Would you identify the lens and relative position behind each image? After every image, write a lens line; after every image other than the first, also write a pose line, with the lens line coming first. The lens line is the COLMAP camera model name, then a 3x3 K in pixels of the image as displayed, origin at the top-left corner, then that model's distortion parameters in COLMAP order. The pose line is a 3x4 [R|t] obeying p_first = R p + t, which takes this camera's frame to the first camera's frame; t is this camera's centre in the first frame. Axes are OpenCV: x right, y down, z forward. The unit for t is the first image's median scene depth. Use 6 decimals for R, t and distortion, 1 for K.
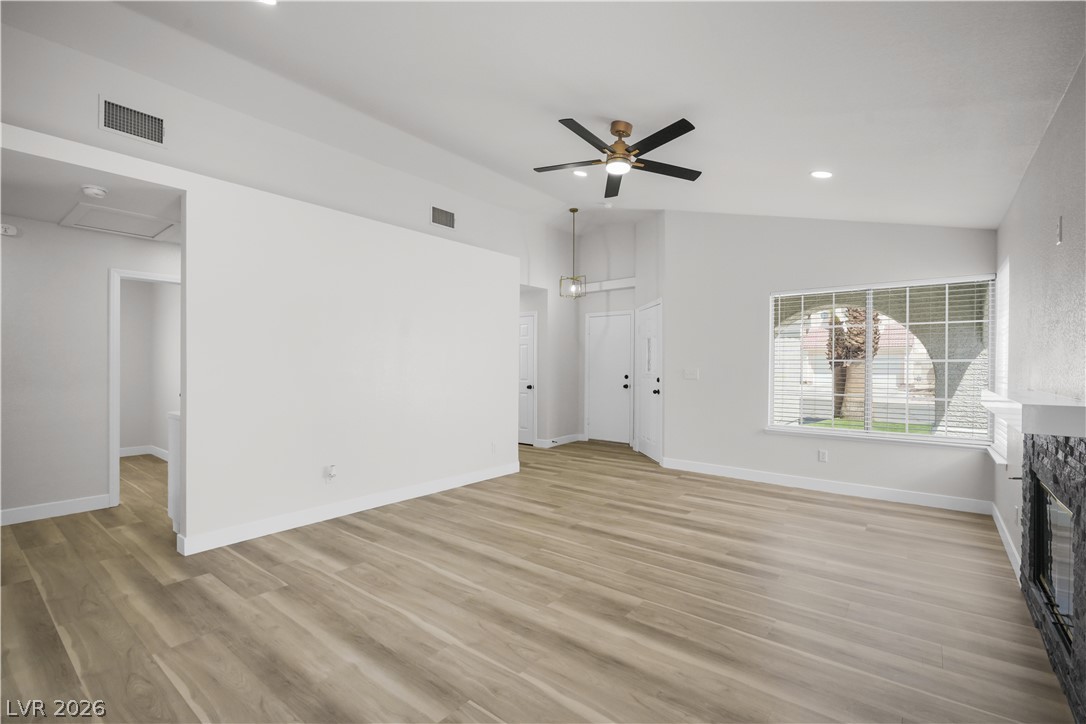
lens RADIAL K [[486.5, 0, 544.0], [0, 486.5, 356.0], [0, 0, 1]] dist [-0.002249, -0.000100]
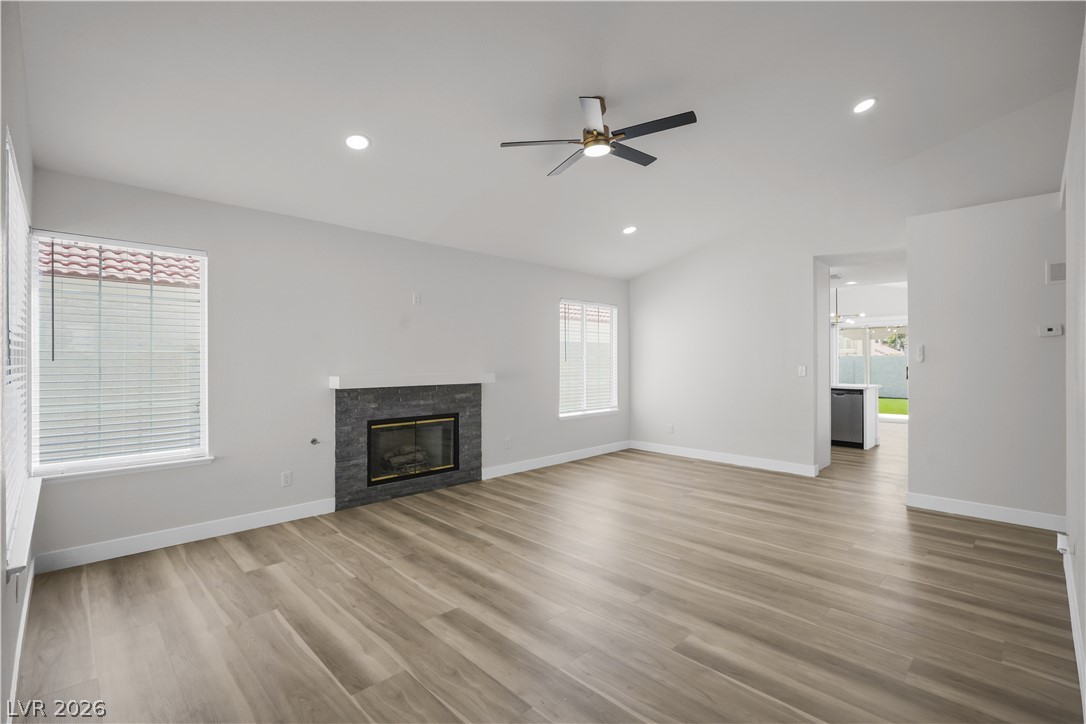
lens RADIAL K [[483.1, 0, 534.3], [0, 483.1, 355.4], [0, 0, 1]] dist [-0.000722, 0.000314]
pose [[-0.990080, -0.004391, 0.140434, 0.139809], [-0.008600, 0.999531, -0.029381, 0.034144], [-0.140239, -0.030297, -0.989654, 1.940903]]
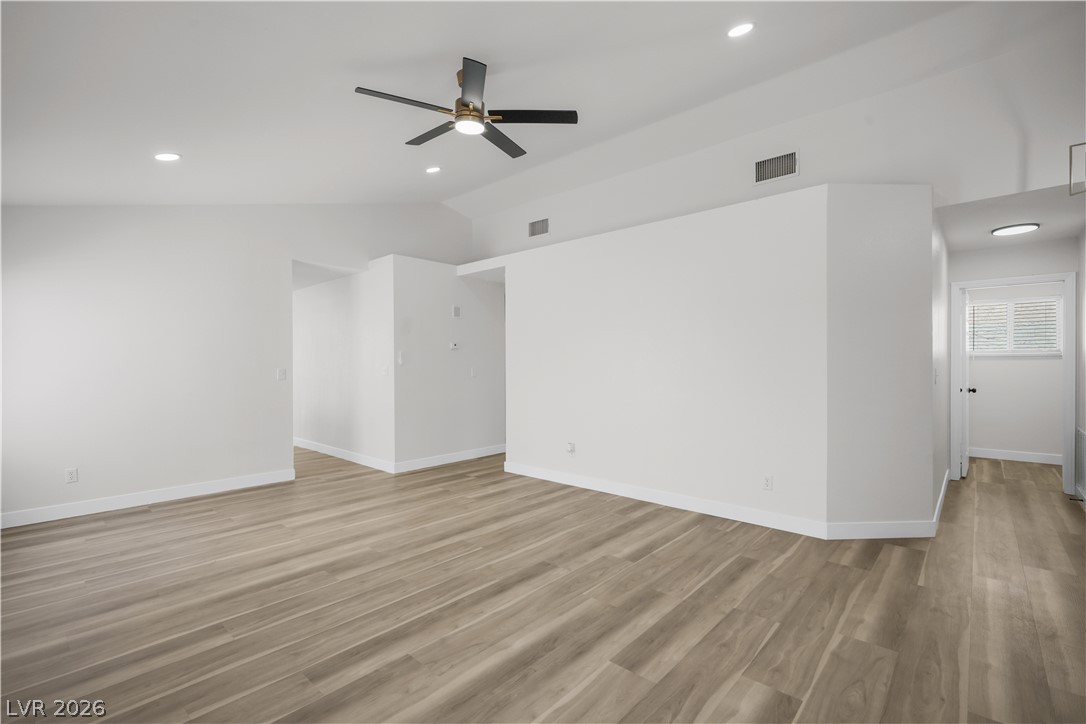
lens RADIAL K [[490.9, 0, 543.0], [0, 490.9, 362.0], [0, 0, 1]] dist [-0.003278, -0.000132]
pose [[-0.073698, -0.009700, -0.997233, 0.973505], [0.023410, 0.999660, -0.011453, 0.031425], [0.997006, -0.024189, -0.073446, 1.188534]]
